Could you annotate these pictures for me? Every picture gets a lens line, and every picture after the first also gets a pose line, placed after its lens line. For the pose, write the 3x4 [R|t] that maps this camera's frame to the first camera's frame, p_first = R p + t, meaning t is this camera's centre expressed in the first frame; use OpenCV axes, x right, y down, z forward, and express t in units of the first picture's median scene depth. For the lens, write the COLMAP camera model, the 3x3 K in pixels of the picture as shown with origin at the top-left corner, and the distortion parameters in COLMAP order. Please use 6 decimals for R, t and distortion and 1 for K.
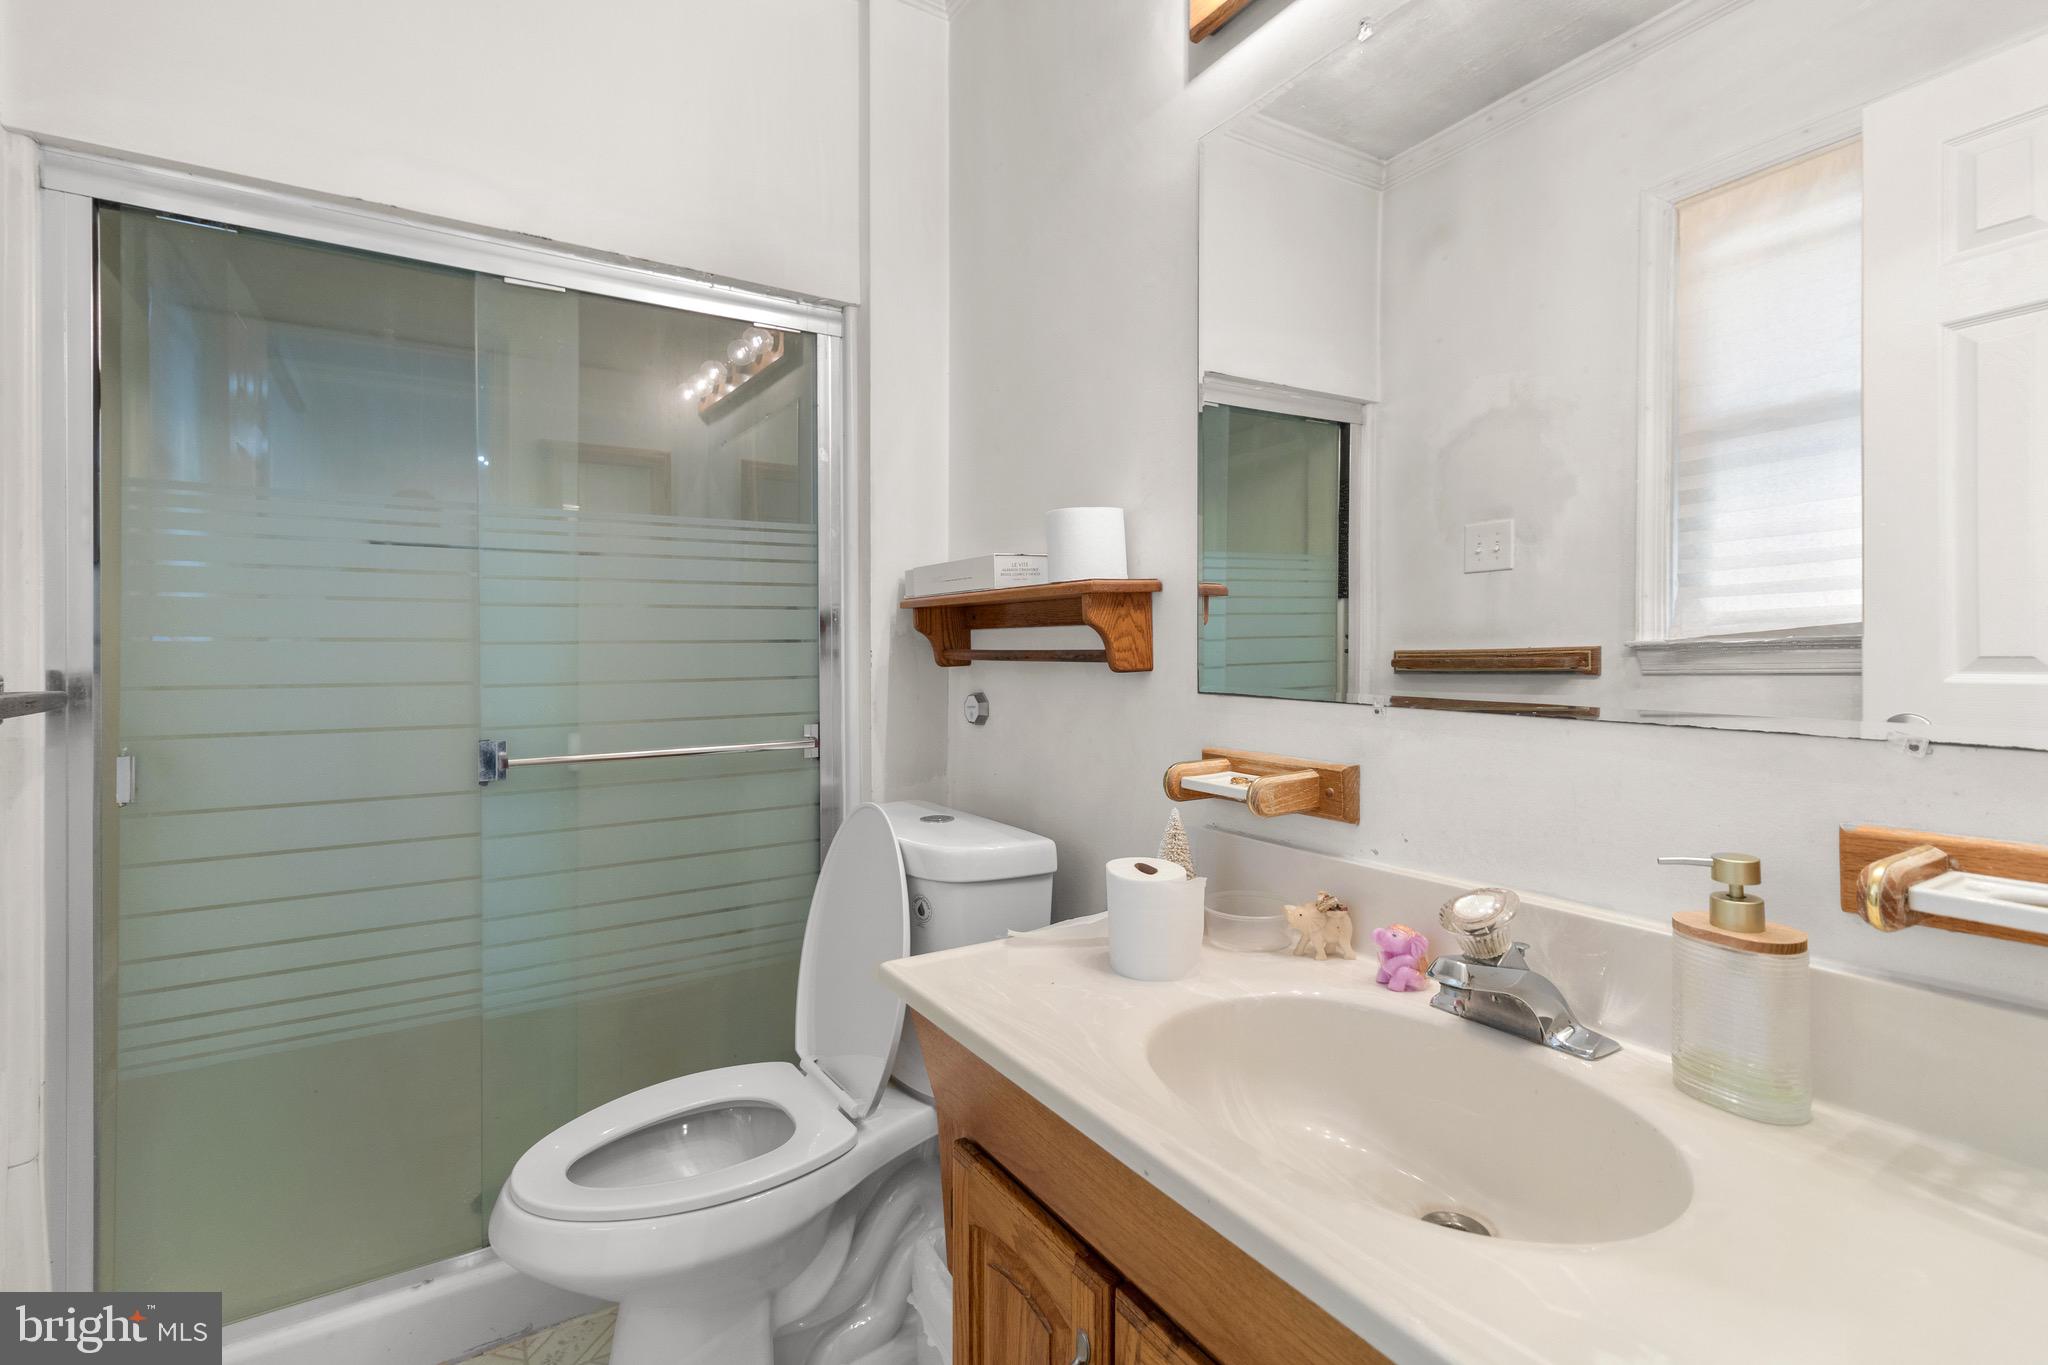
lens RADIAL K [[947.1, 0, 1017.1], [0, 947.1, 641.3], [0, 0, 1]] dist [0.002780, 0.000294]
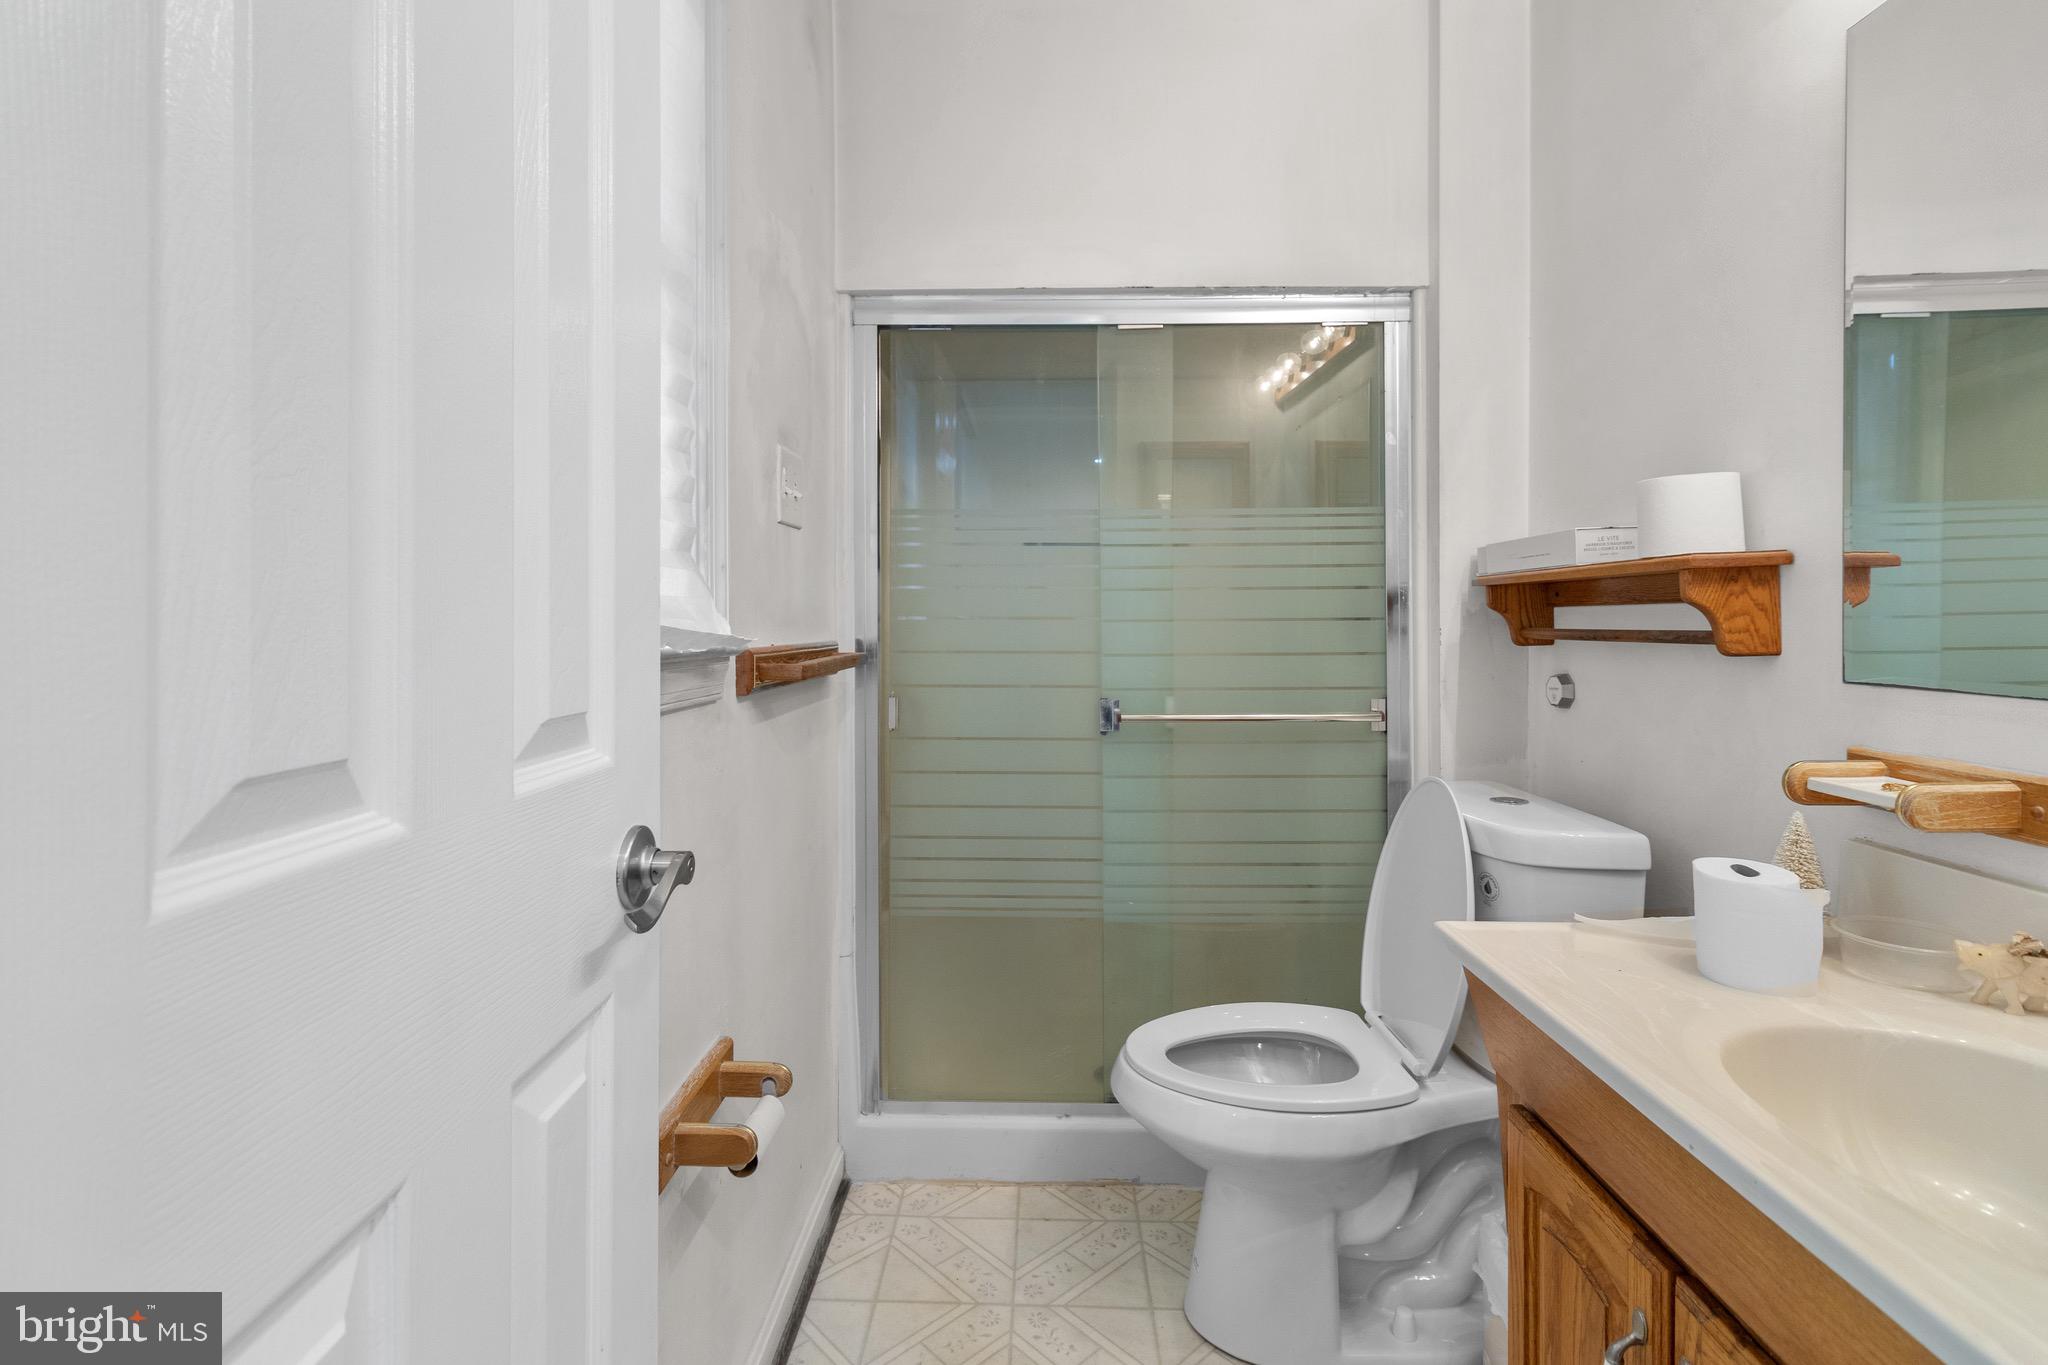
lens RADIAL K [[969.0, 0, 1017.0], [0, 969.0, 616.4], [0, 0, 1]] dist [0.002682, 0.000404]
pose [[0.831718, 0.000275, -0.555198, 0.054949], [0.001066, 0.999997, 0.002093, -0.007199], [0.555197, -0.002333, 0.831716, -0.133791]]
